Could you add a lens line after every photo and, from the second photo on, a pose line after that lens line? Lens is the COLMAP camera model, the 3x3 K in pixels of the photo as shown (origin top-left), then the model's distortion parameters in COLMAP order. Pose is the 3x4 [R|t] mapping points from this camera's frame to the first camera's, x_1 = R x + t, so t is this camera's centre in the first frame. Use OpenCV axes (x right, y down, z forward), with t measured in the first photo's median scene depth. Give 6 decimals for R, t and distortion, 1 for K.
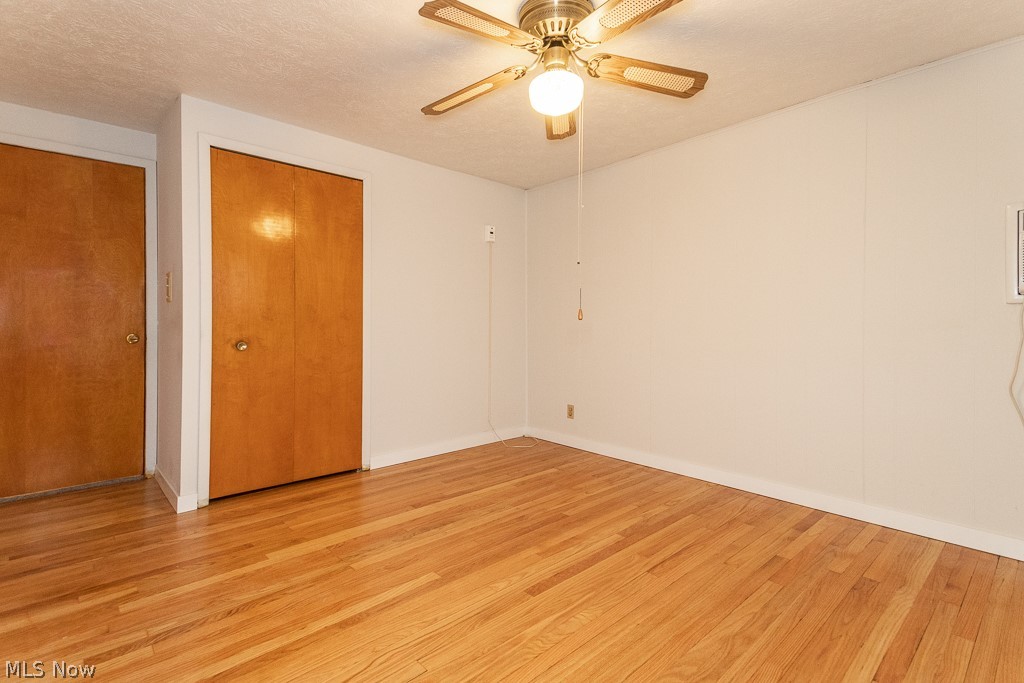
lens RADIAL K [[476.4, 0, 510.2], [0, 476.4, 340.3], [0, 0, 1]] dist [0.064400, -0.025843]
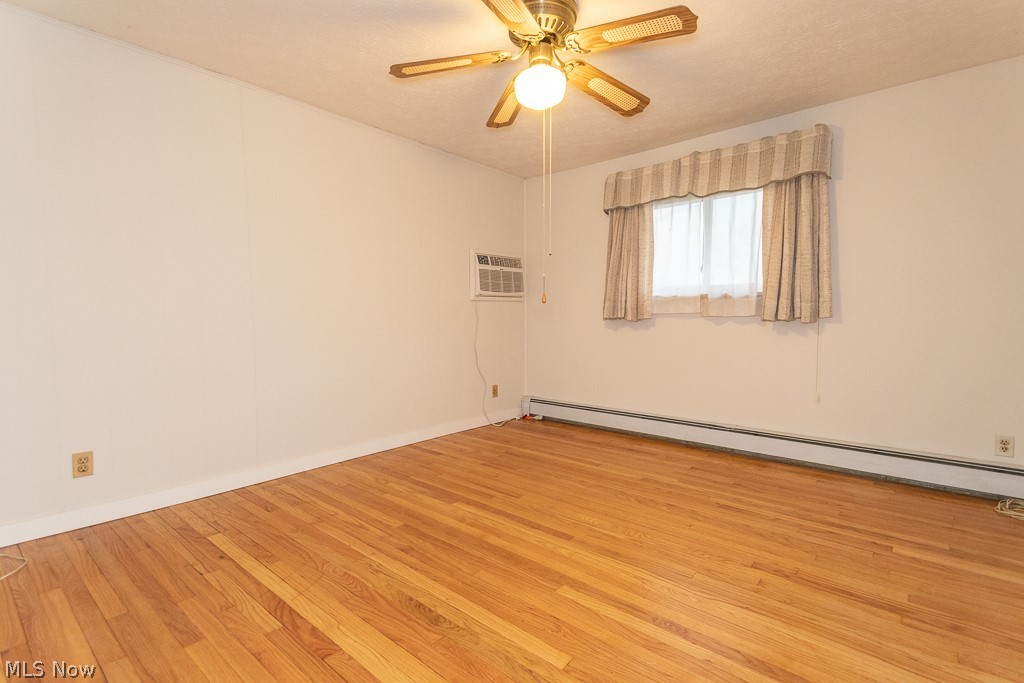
lens RADIAL K [[476.4, 0, 510.2], [0, 476.4, 340.3], [0, 0, 1]] dist [0.064400, -0.025843]
pose [[-0.105950, -0.051036, 0.993061, -0.774432], [0.033527, 0.997931, 0.054864, -0.010897], [-0.993806, 0.039107, -0.104020, 0.910975]]
